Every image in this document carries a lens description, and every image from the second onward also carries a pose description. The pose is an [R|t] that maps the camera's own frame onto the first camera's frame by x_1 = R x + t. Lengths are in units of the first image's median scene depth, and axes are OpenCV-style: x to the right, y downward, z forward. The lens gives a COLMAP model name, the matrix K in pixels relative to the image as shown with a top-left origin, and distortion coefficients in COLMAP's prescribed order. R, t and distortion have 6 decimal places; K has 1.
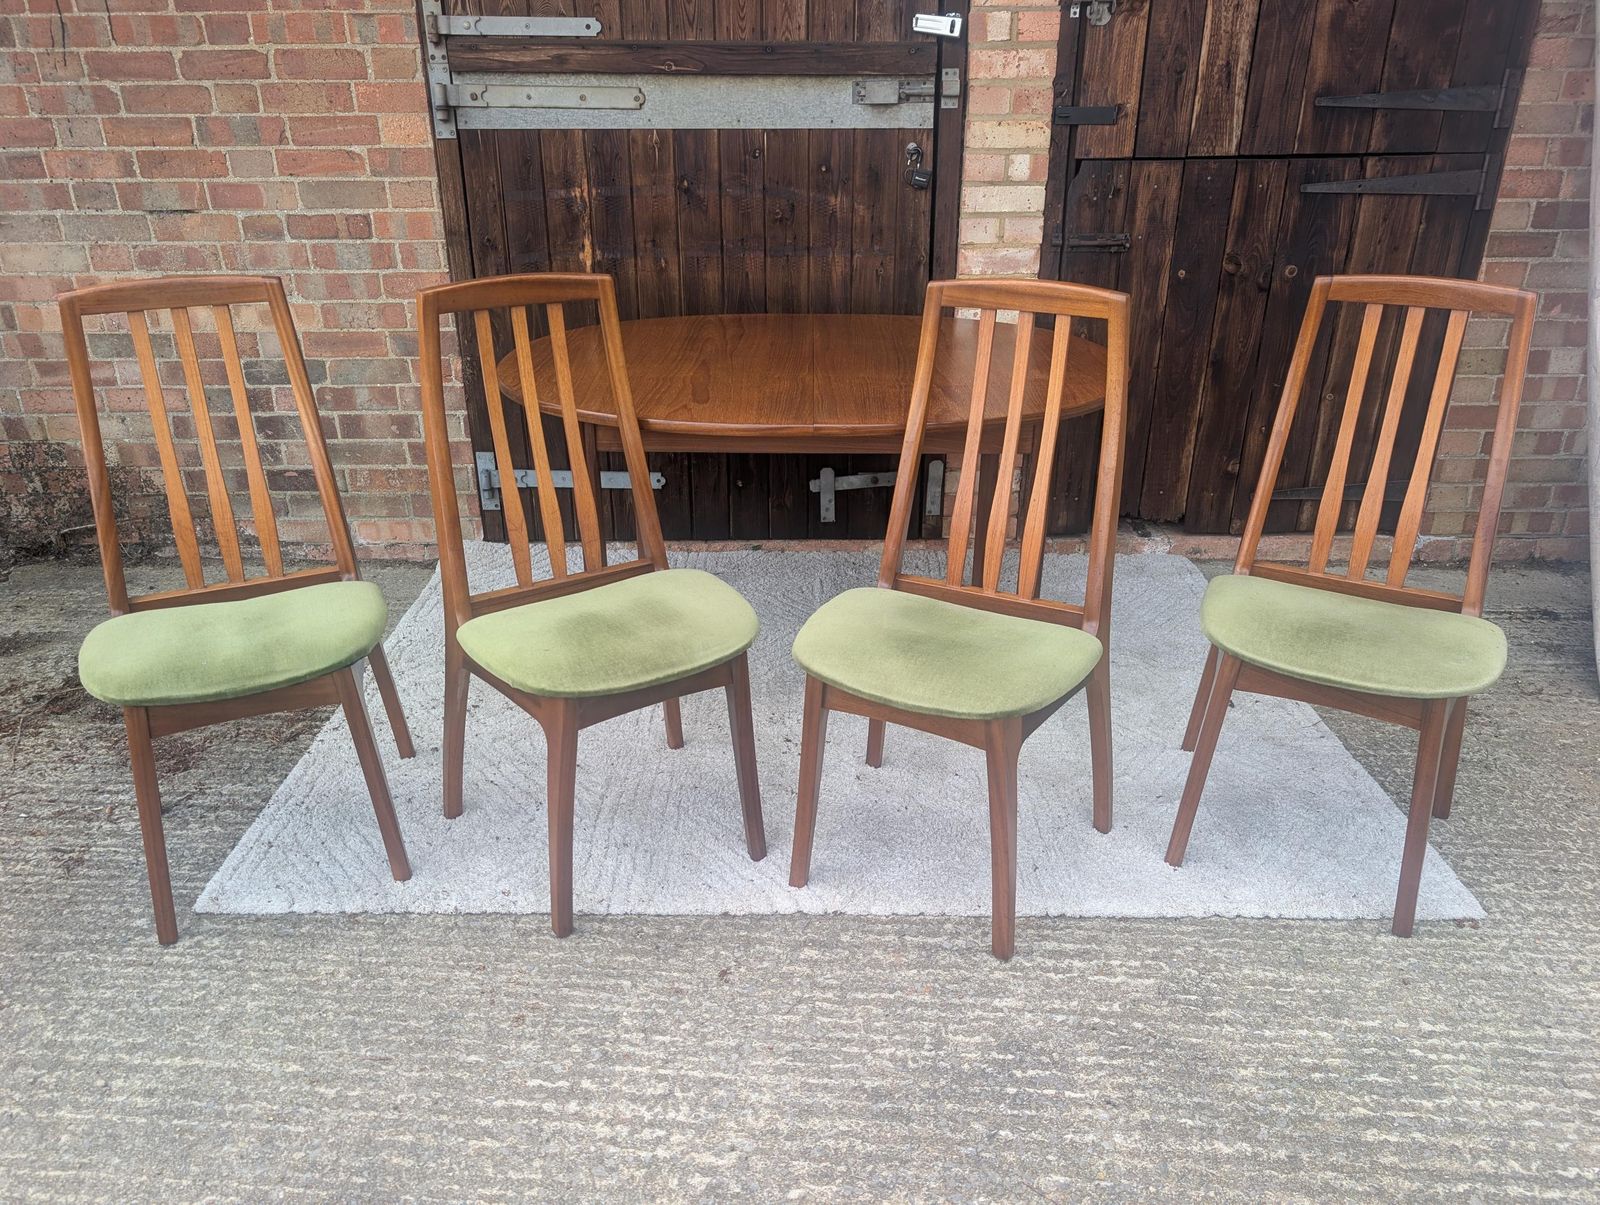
lens RADIAL K [[1159.1, 0, 794.2], [0, 1159.1, 606.9], [0, 0, 1]] dist [0.012235, -0.012031]
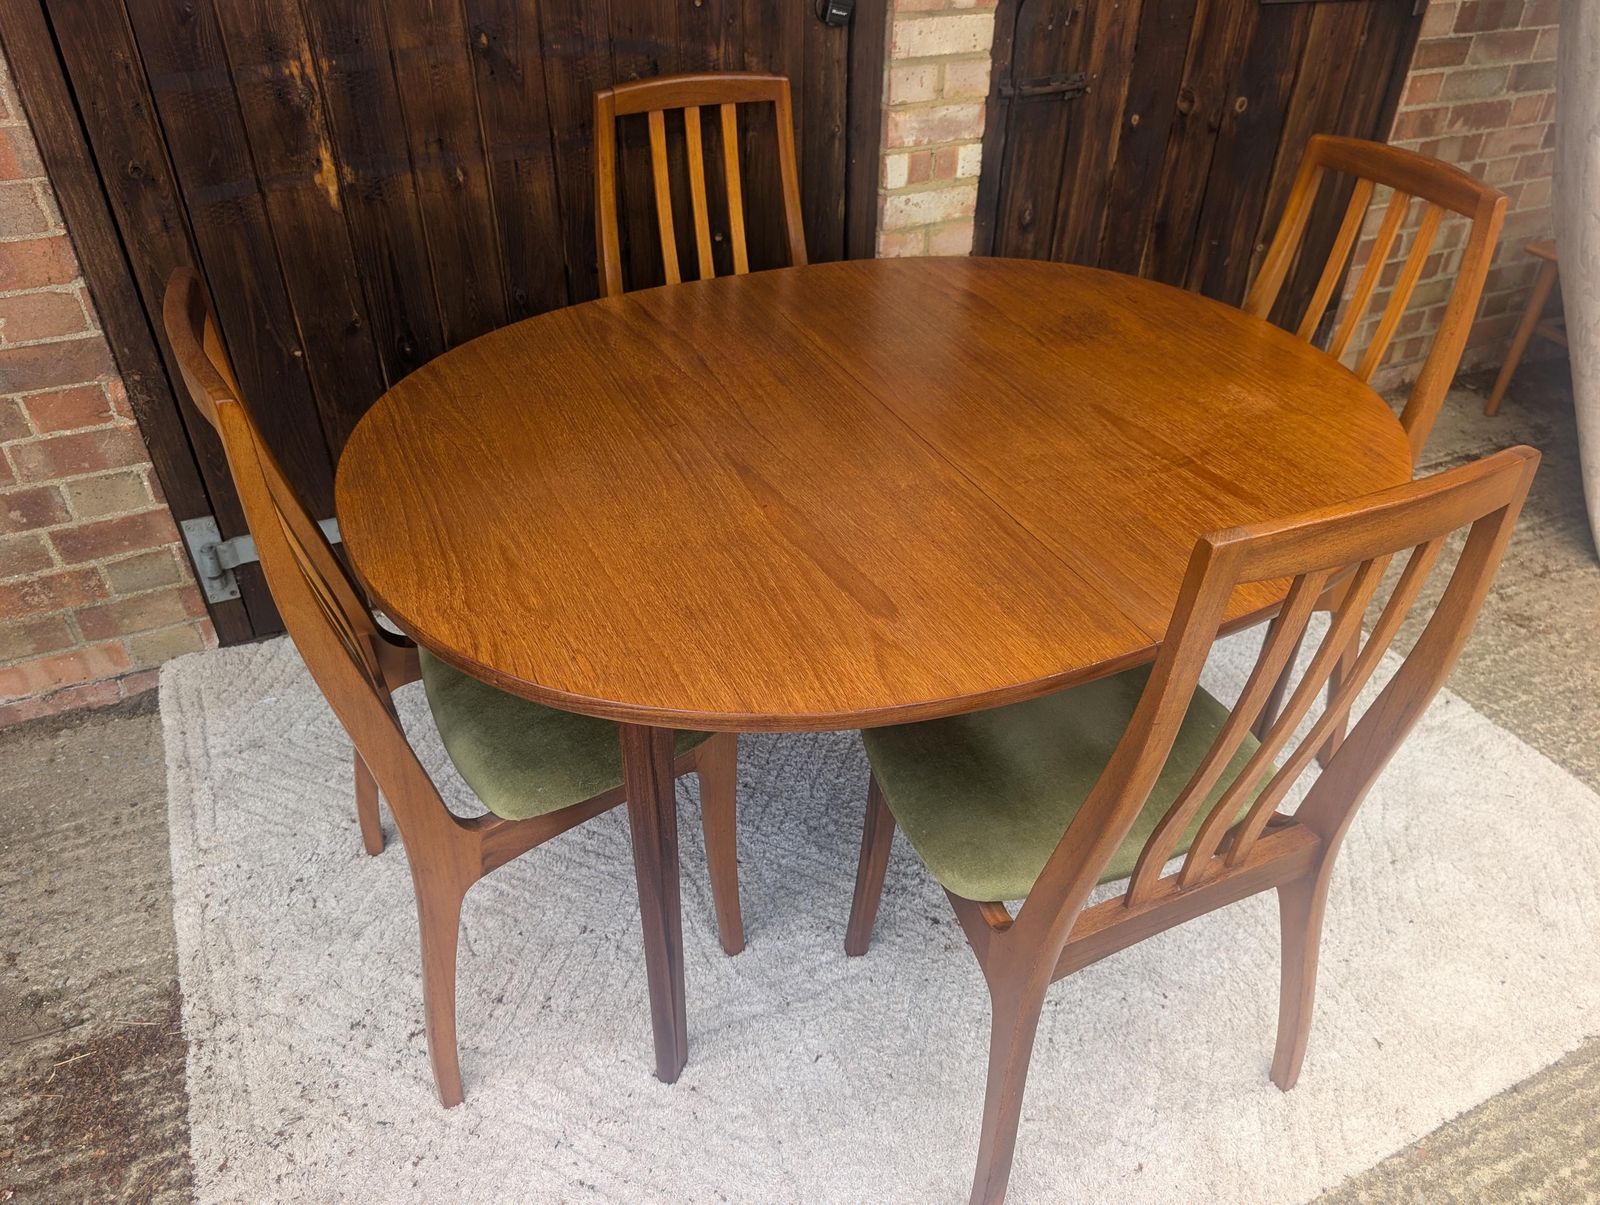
lens RADIAL K [[1159.1, 0, 824.6], [0, 1159.1, 597.0], [0, 0, 1]] dist [0.012235, -0.012031]
pose [[0.896144, -0.241345, 0.372396, -0.229802], [0.157480, 0.957515, 0.241589, -0.207700], [-0.414881, -0.157853, 0.896078, 0.346722]]
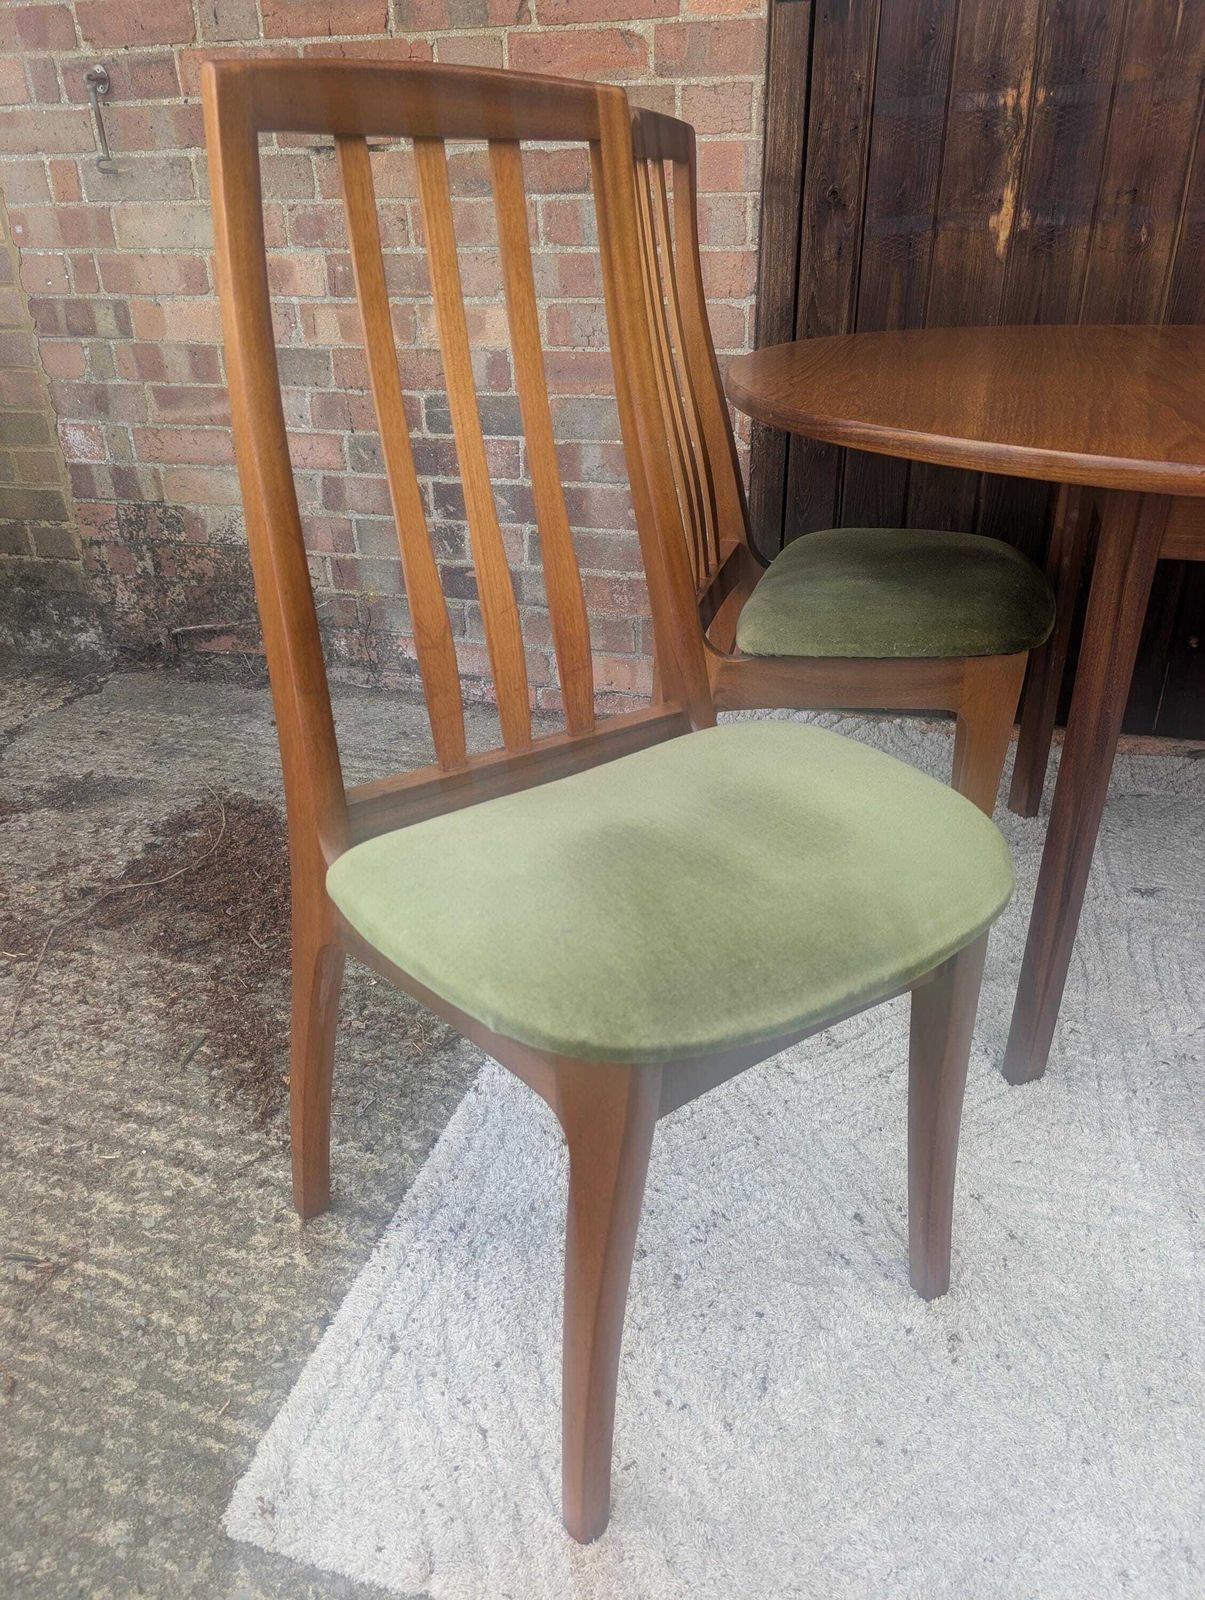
lens RADIAL K [[1159.1, 0, 618.0], [0, 1159.1, 807.4], [0, 0, 1]] dist [0.012235, -0.012031]
pose [[0.963004, 0.119490, -0.241546, -0.193717], [-0.106004, 0.992029, 0.068125, -0.038208], [0.247761, -0.040000, 0.967995, 0.403914]]
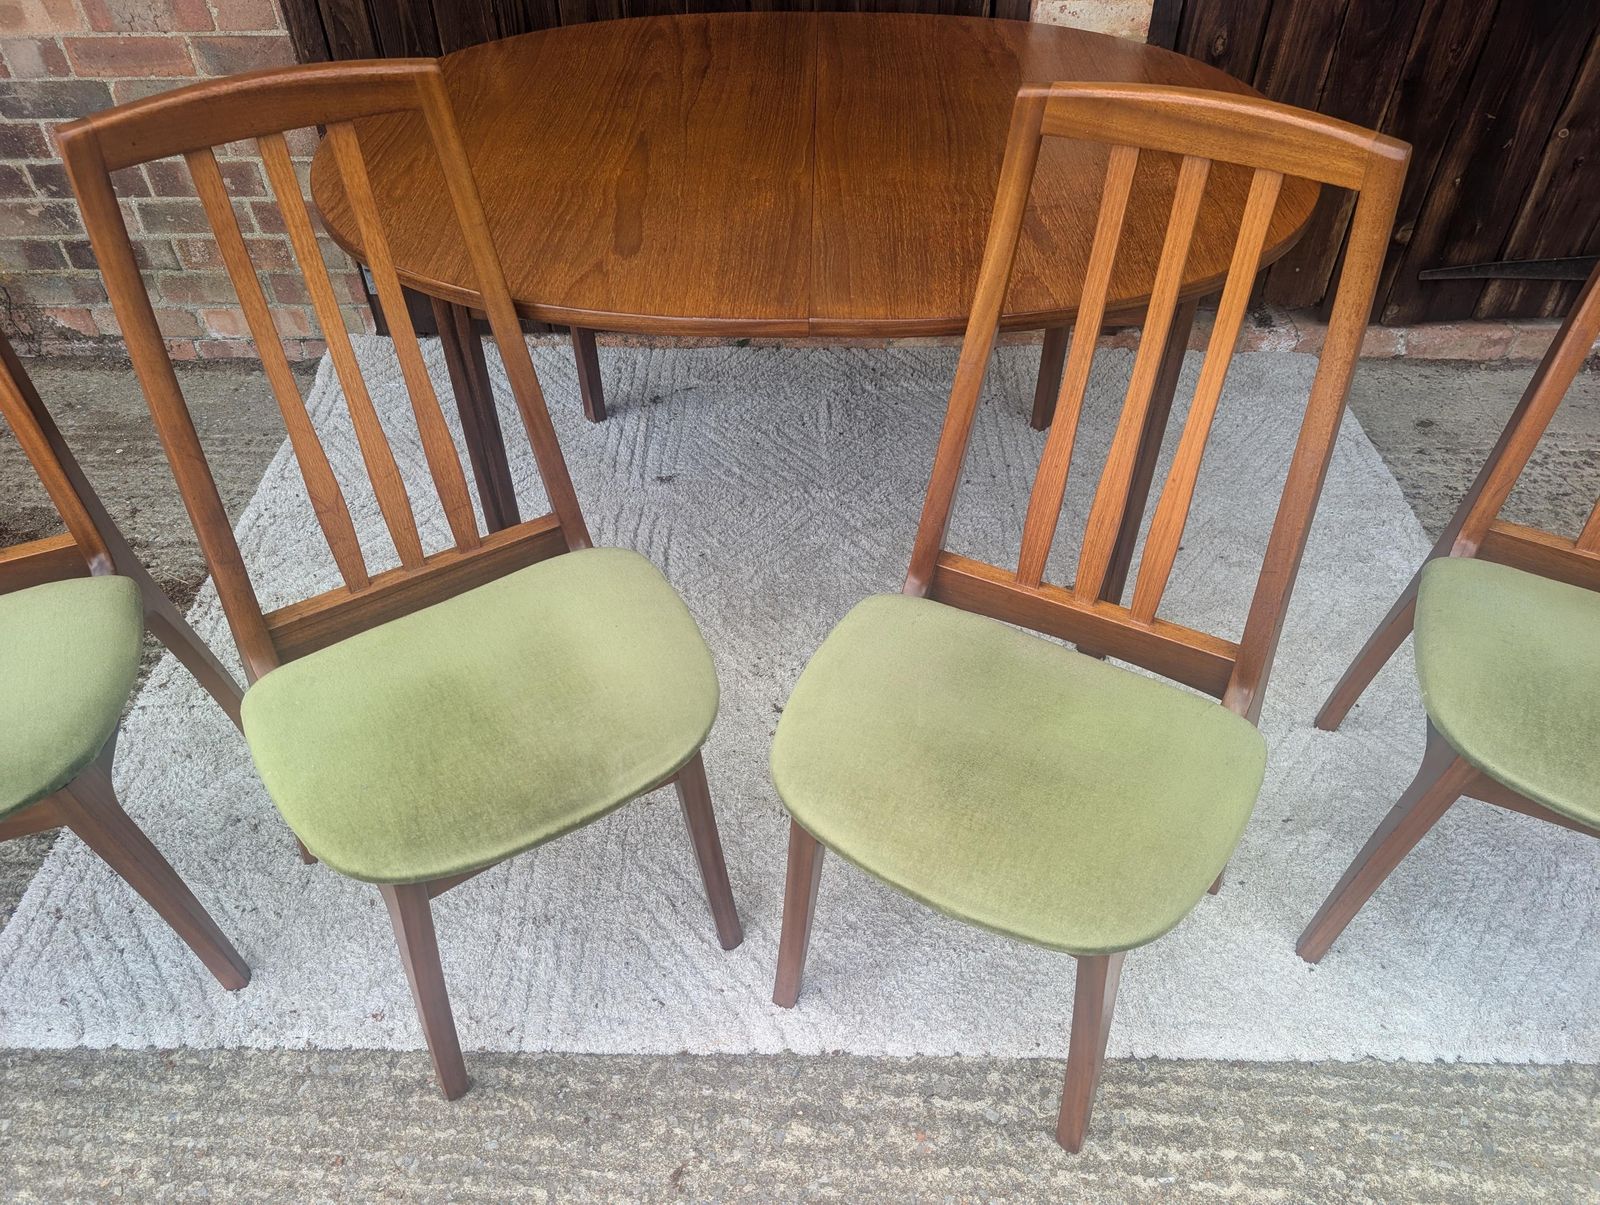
lens RADIAL K [[1159.1, 0, 803.4], [0, 1159.1, 619.3], [0, 0, 1]] dist [0.012235, -0.012031]
pose [[0.999985, 0.001138, -0.005332, 0.012055], [0.000671, 0.944848, 0.327508, -0.145673], [0.005411, -0.327507, 0.944833, 0.266313]]
